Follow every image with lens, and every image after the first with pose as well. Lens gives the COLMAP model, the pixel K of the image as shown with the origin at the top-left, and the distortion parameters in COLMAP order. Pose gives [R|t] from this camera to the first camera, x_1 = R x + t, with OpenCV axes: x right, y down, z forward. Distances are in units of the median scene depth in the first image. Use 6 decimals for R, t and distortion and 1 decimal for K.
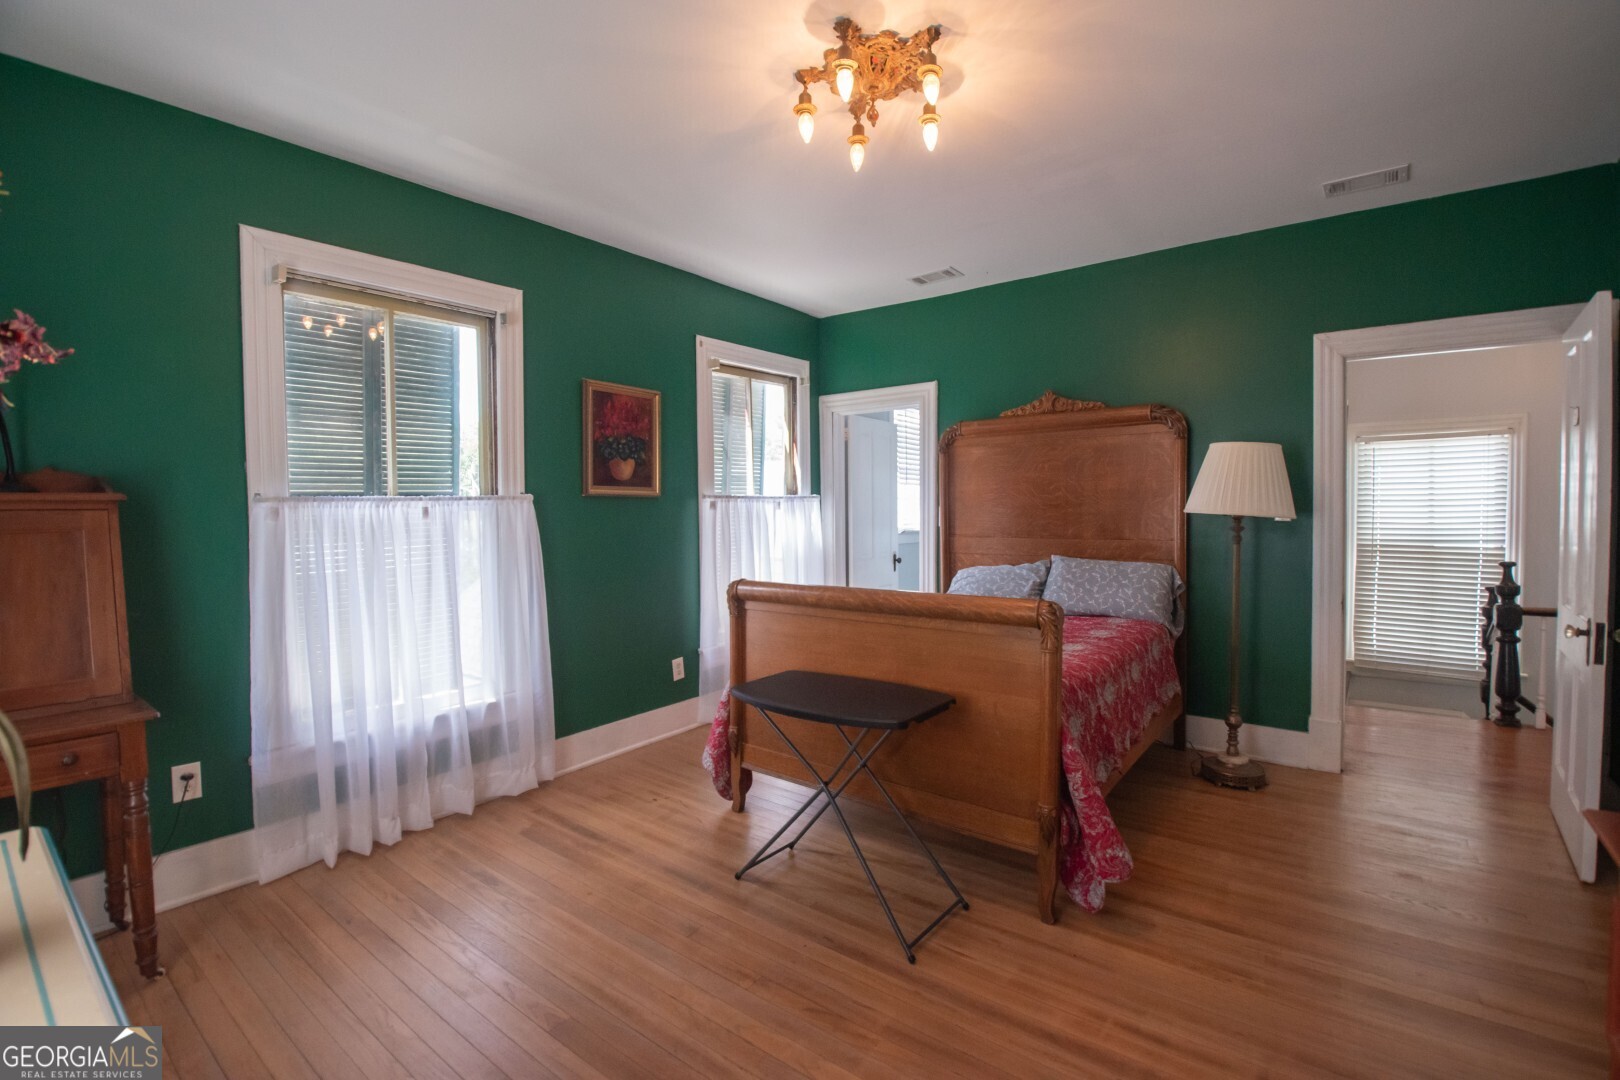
lens RADIAL K [[727.1, 0, 812.5], [0, 727.1, 533.1], [0, 0, 1]] dist [0.000214, -0.015122]
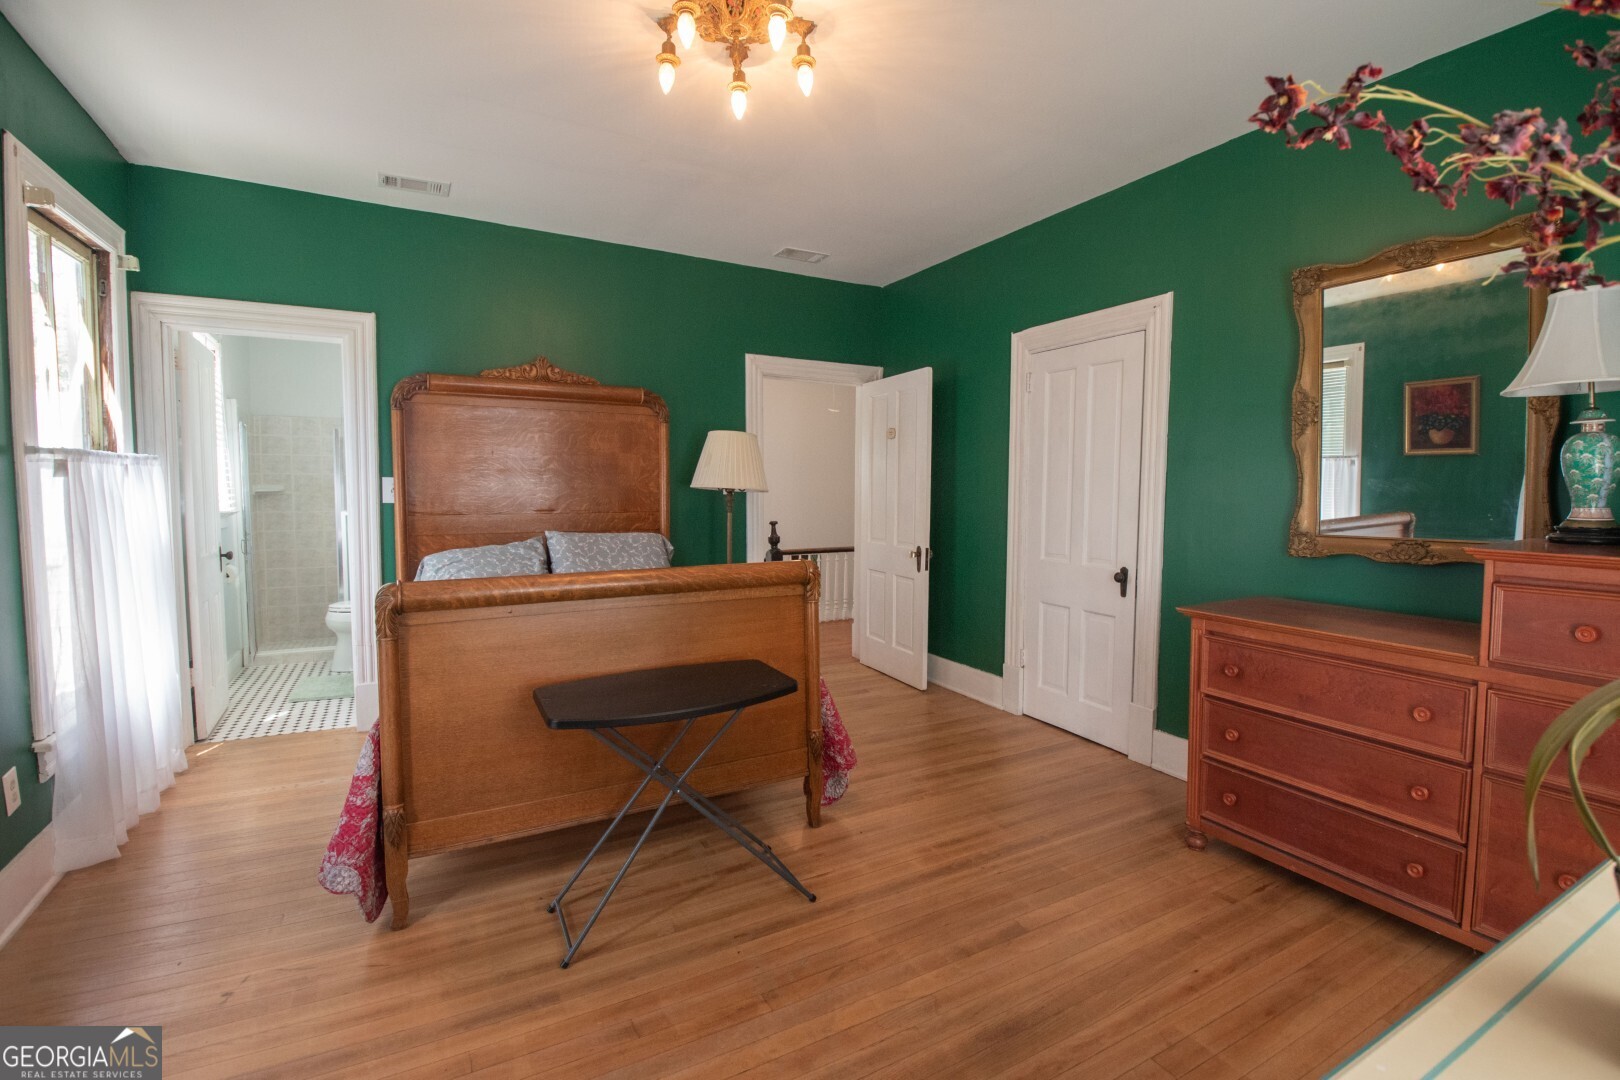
lens RADIAL K [[745.3, 0, 831.6], [0, 745.3, 532.2], [0, 0, 1]] dist [0.001011, -0.019098]
pose [[0.371816, -0.039982, 0.927445, -0.479043], [0.025030, 0.999141, 0.033038, 0.009864], [-0.927969, 0.010930, 0.372497, 0.321341]]
